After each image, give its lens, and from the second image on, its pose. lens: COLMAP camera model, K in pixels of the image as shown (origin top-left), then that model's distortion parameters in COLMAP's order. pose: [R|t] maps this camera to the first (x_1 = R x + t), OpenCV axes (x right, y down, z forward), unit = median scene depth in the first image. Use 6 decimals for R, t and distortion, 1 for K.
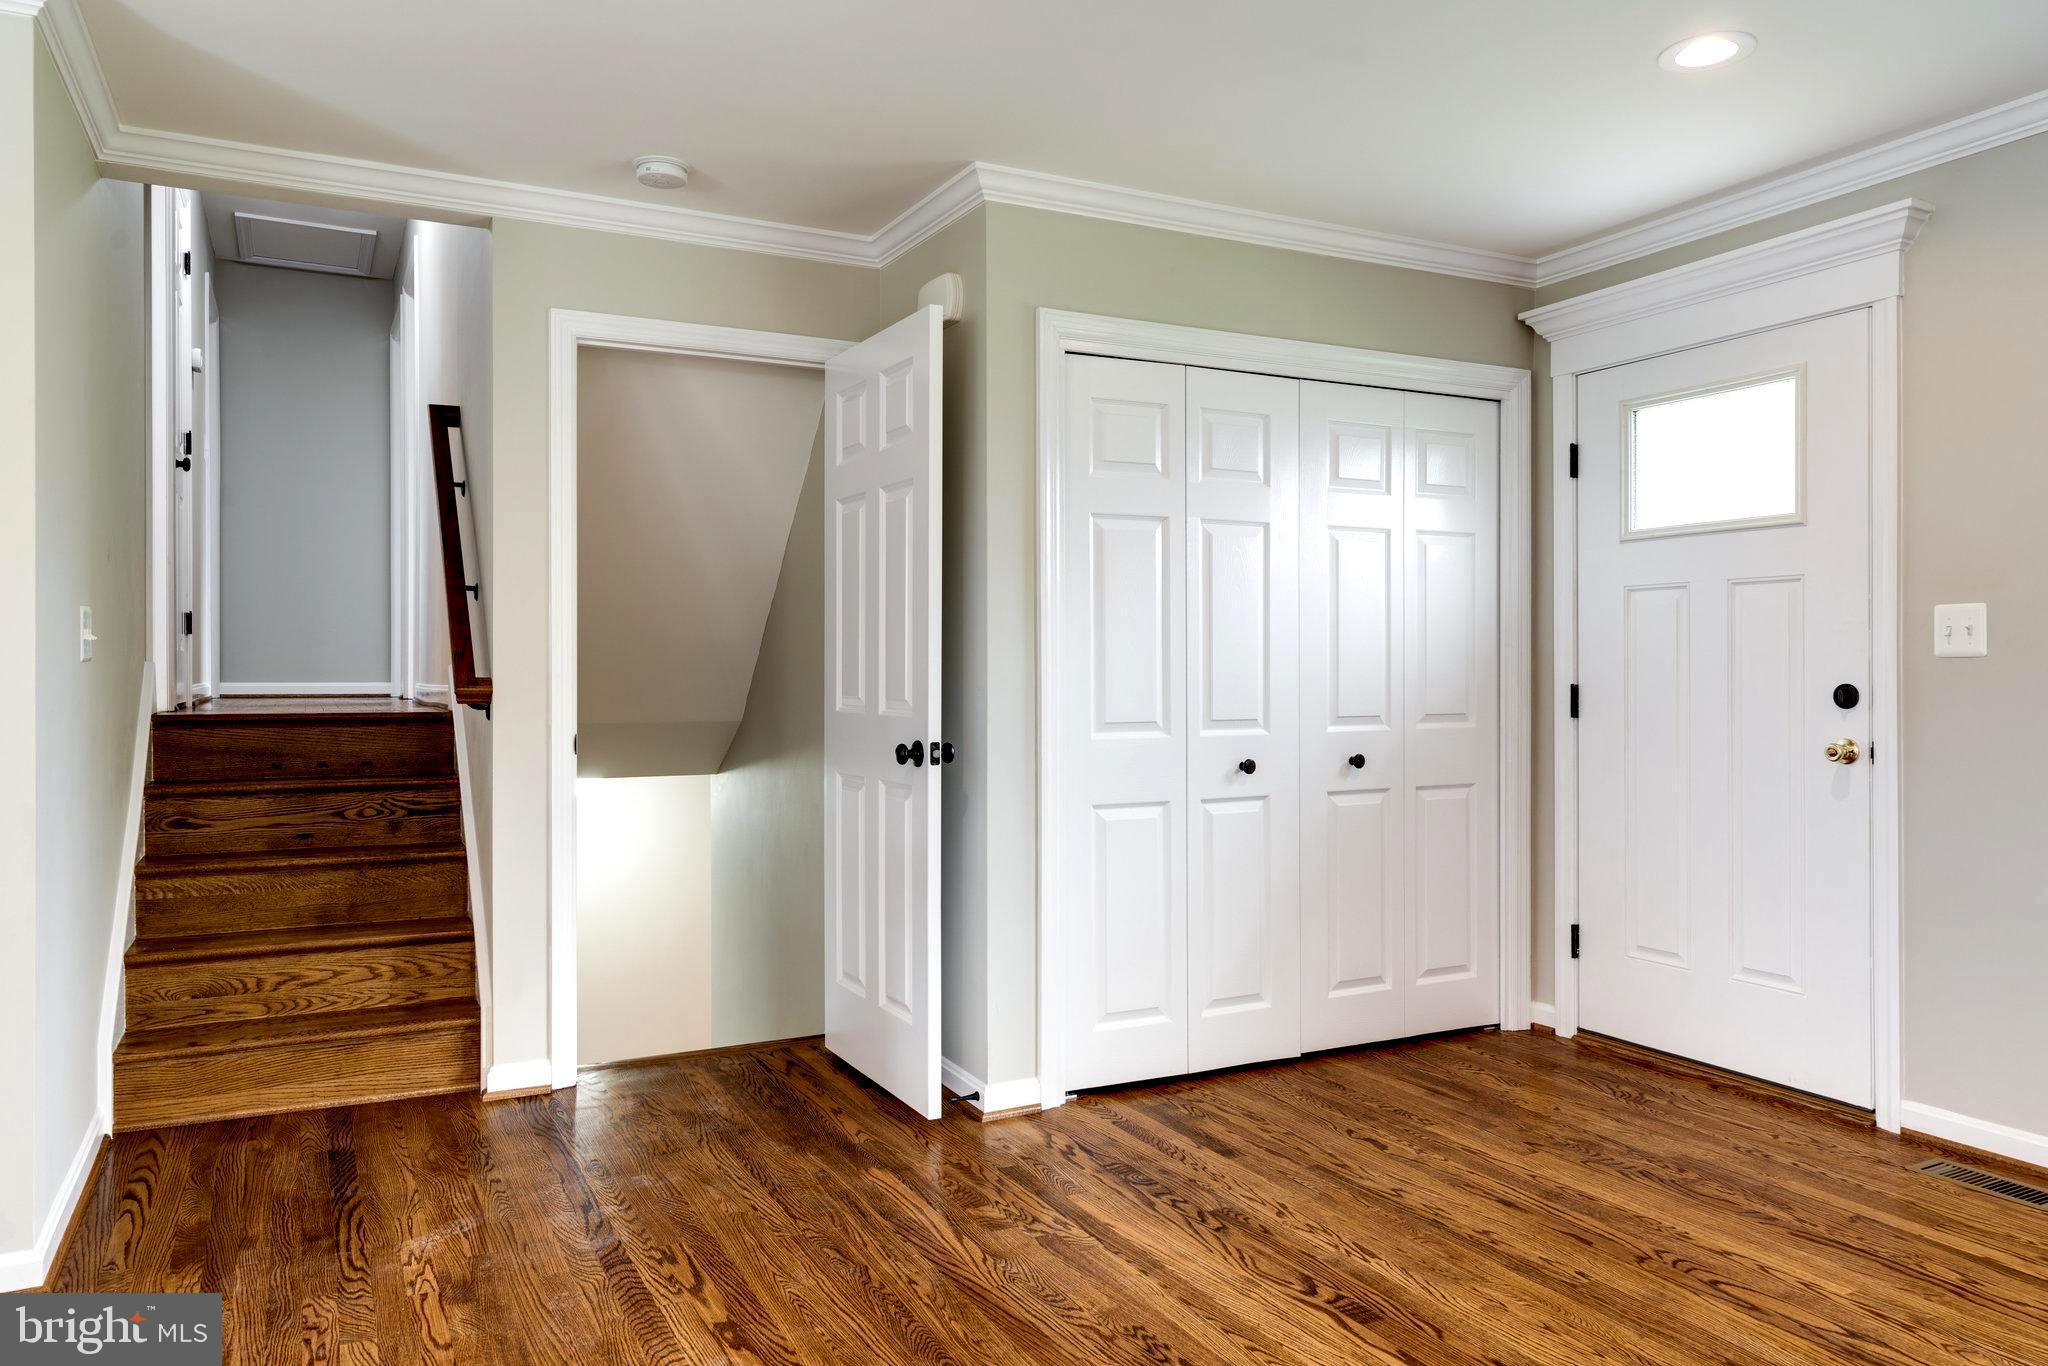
lens RADIAL K [[1403.7, 0, 1014.9], [0, 1403.7, 674.7], [0, 0, 1]] dist [0.000626, 0.002159]
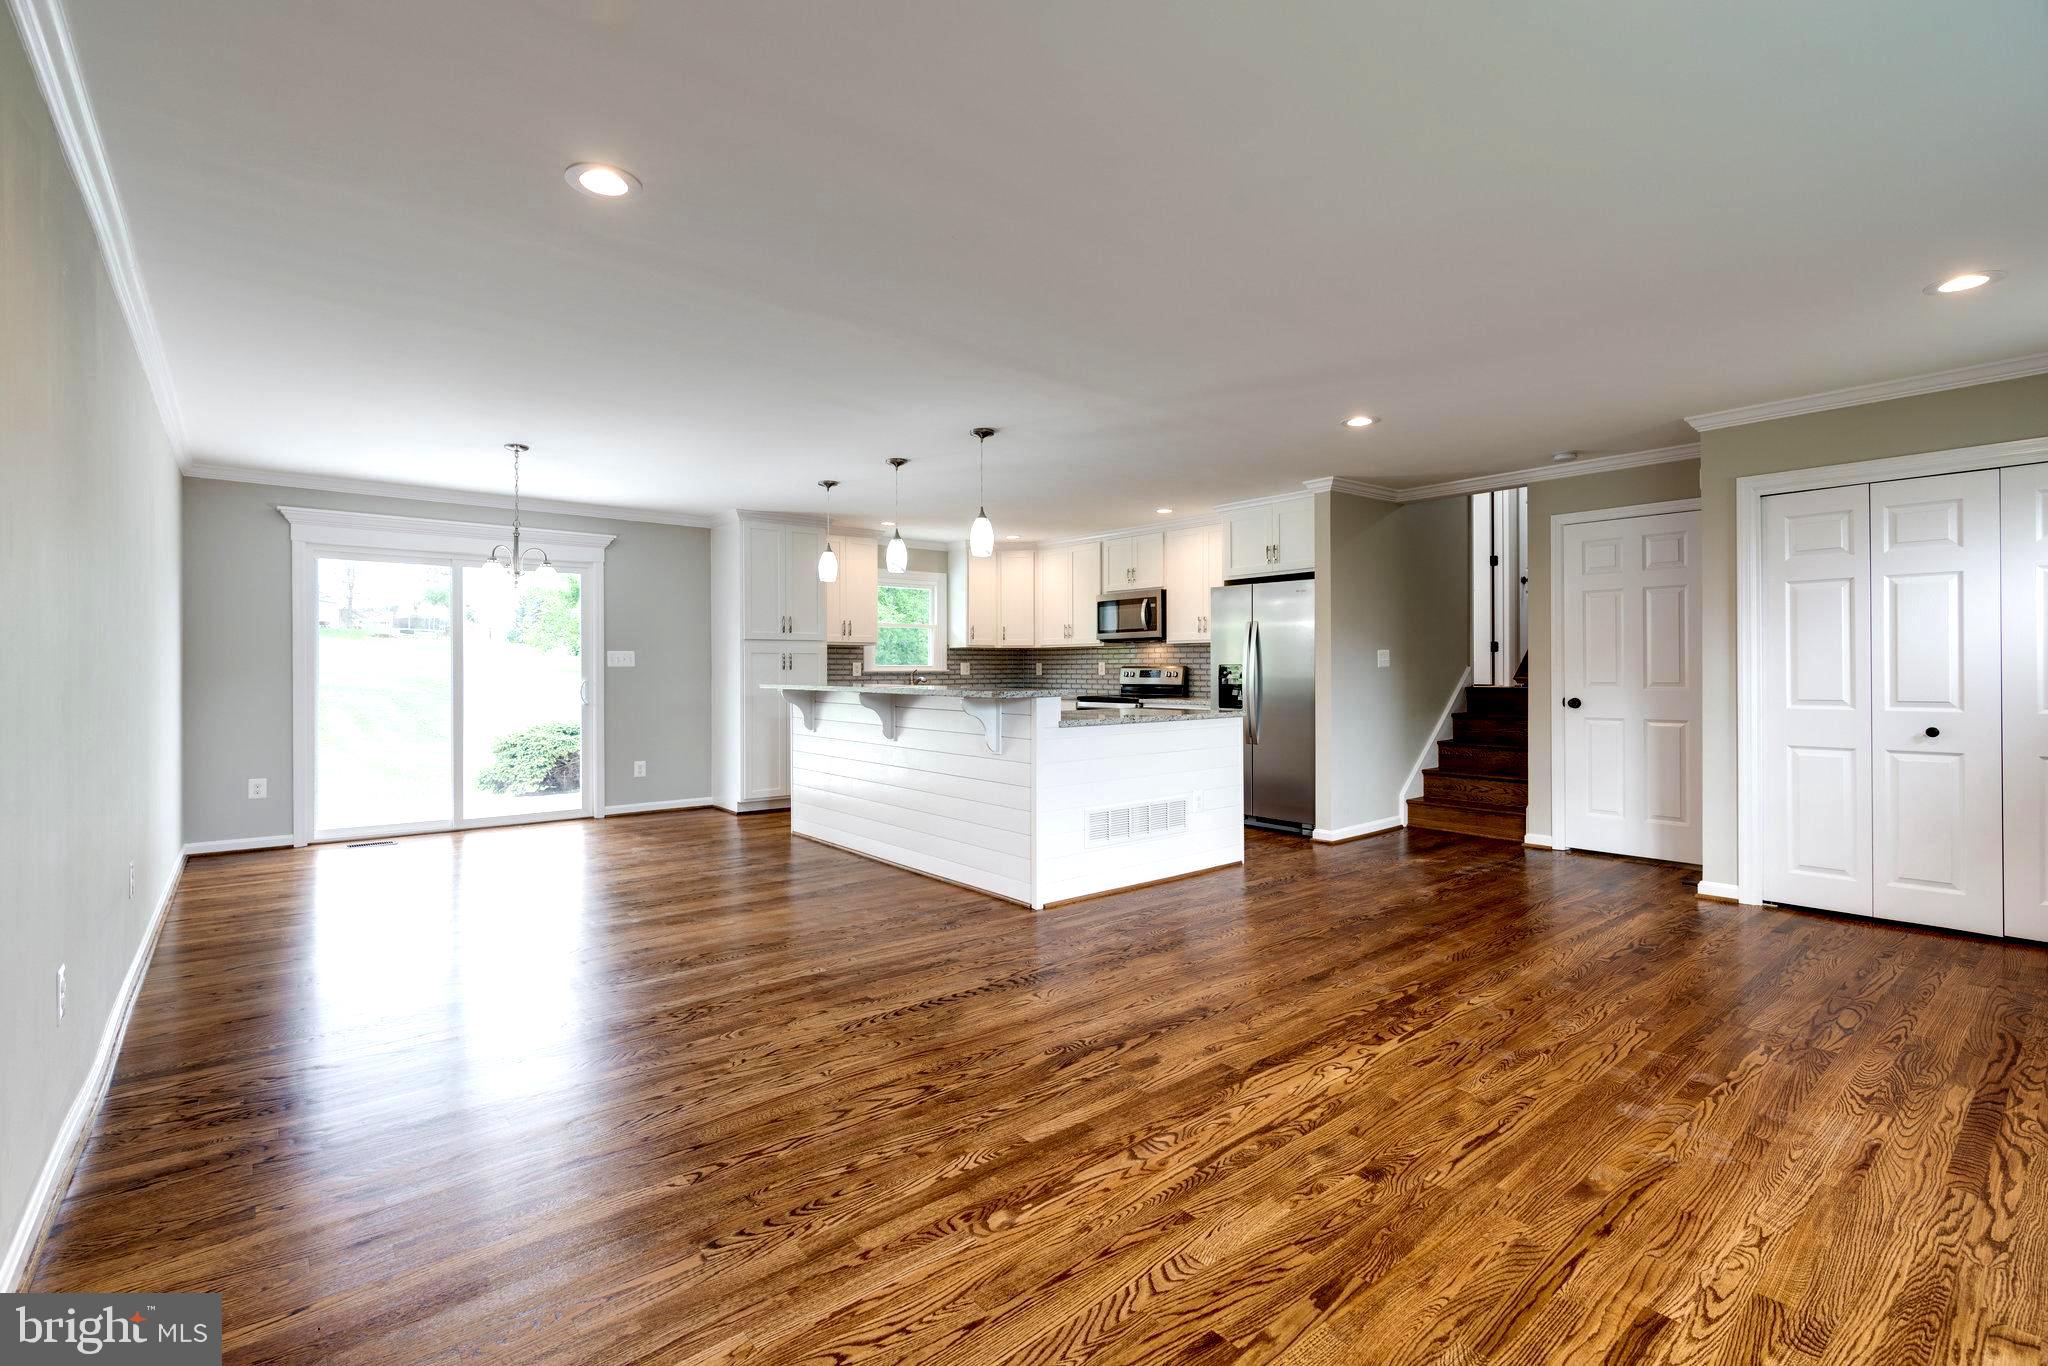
lens RADIAL K [[923.3, 0, 954.7], [0, 923.3, 669.0], [0, 0, 1]] dist [-0.009565, 0.003983]
pose [[0.156731, 0.000168, -0.987641, 1.014804], [-0.000593, 1.000000, 0.000076, -0.003819], [0.987641, 0.000574, 0.156731, -0.221230]]
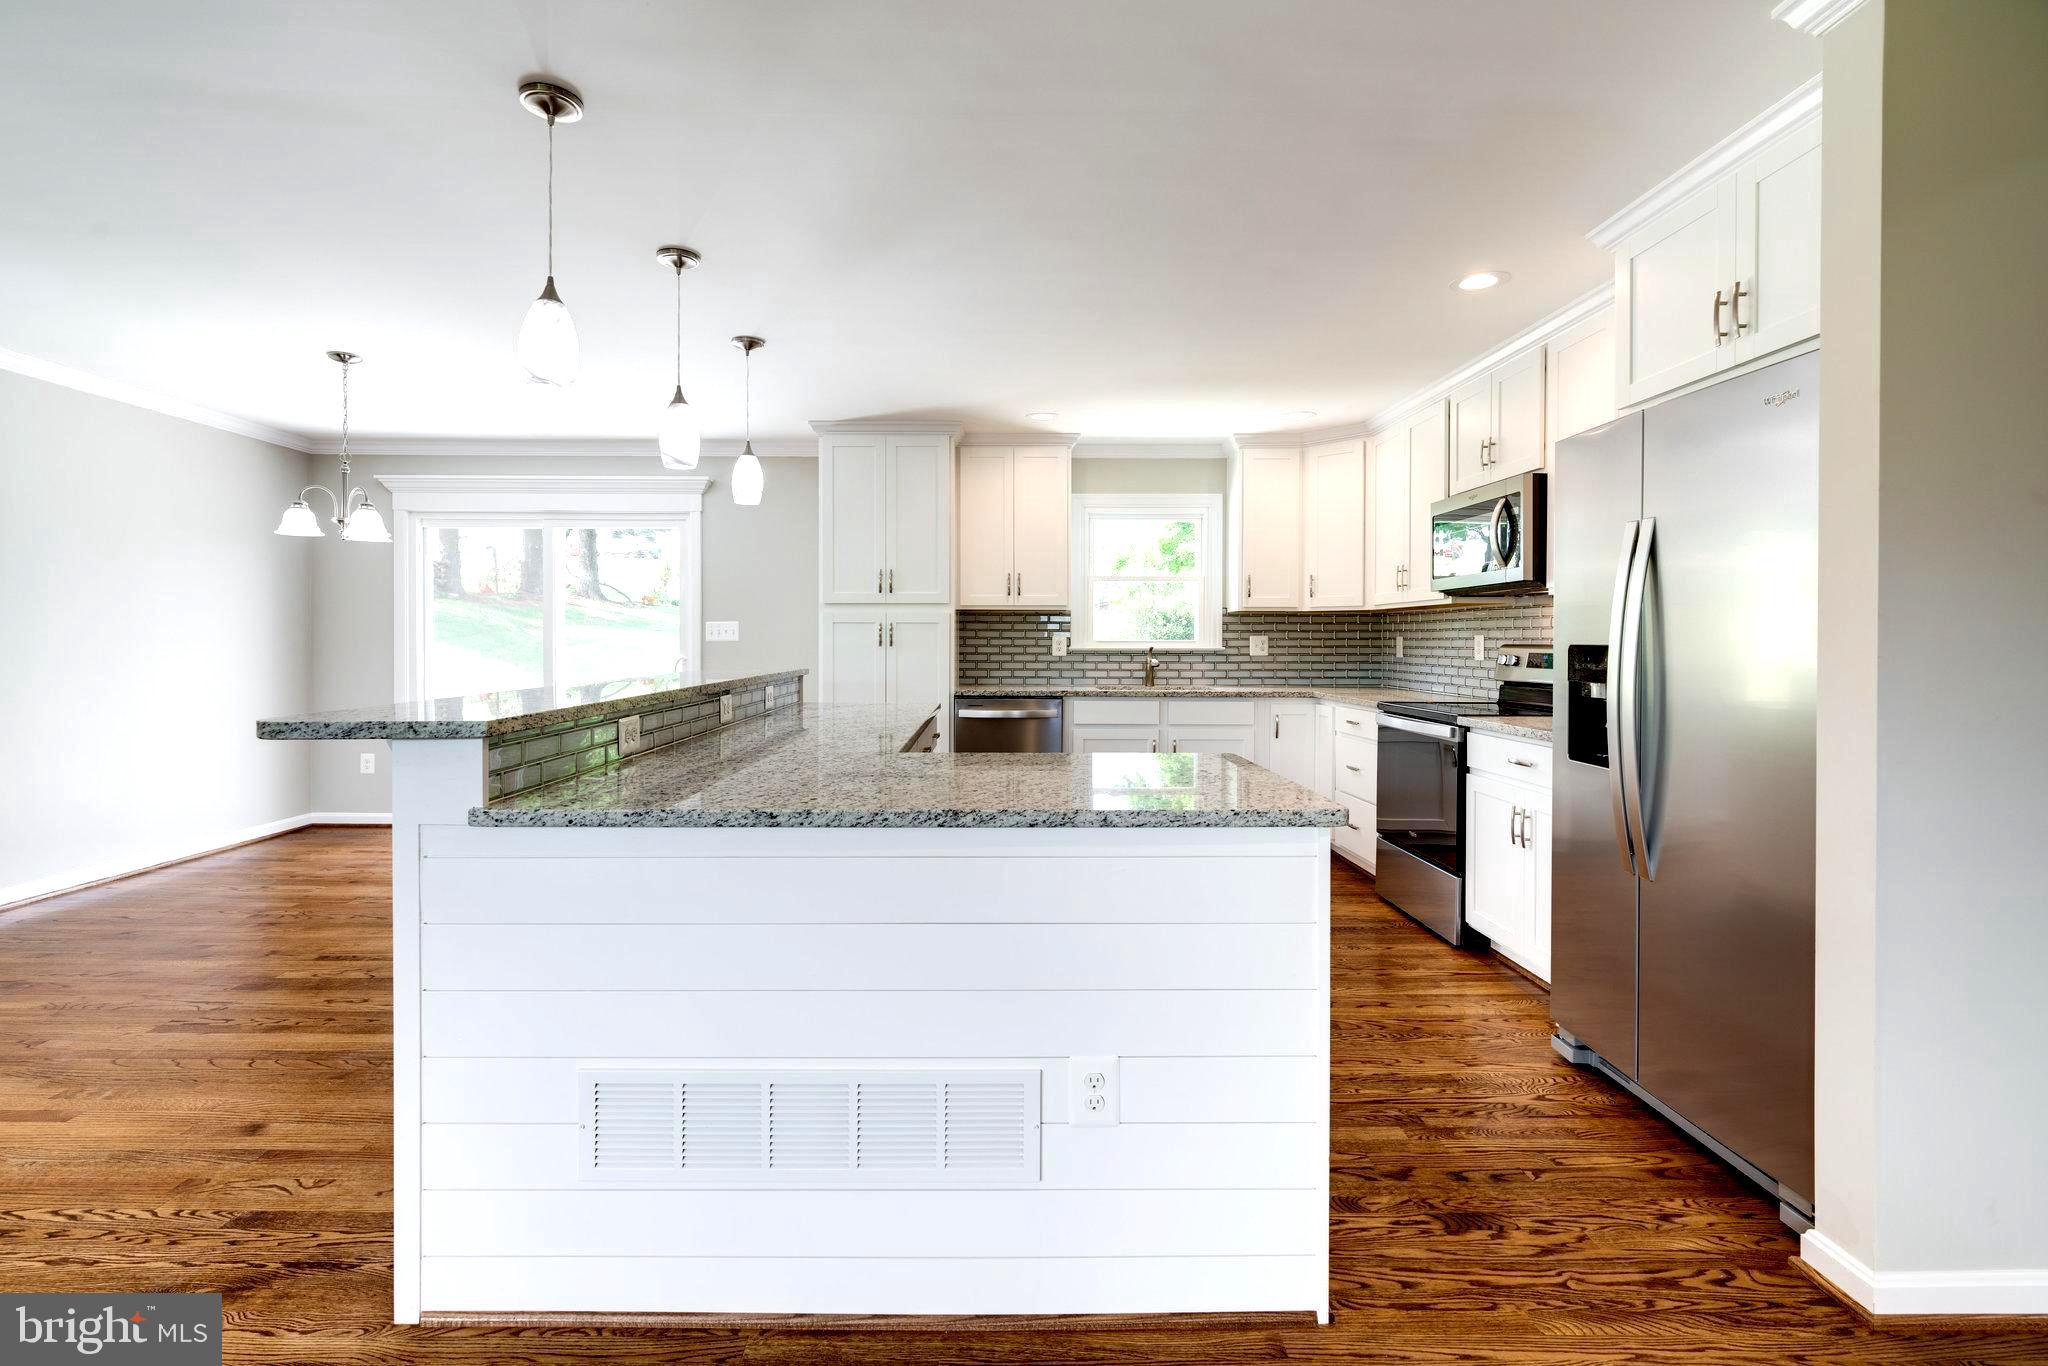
lens RADIAL K [[923.3, 0, 970.6], [0, 923.3, 642.8], [0, 0, 1]] dist [-0.009565, 0.003983]
pose [[-0.461311, 0.001930, -0.887236, 0.099078], [-0.004887, 0.999977, 0.004716, -0.015077], [0.887225, 0.006512, -0.461291, 0.504372]]
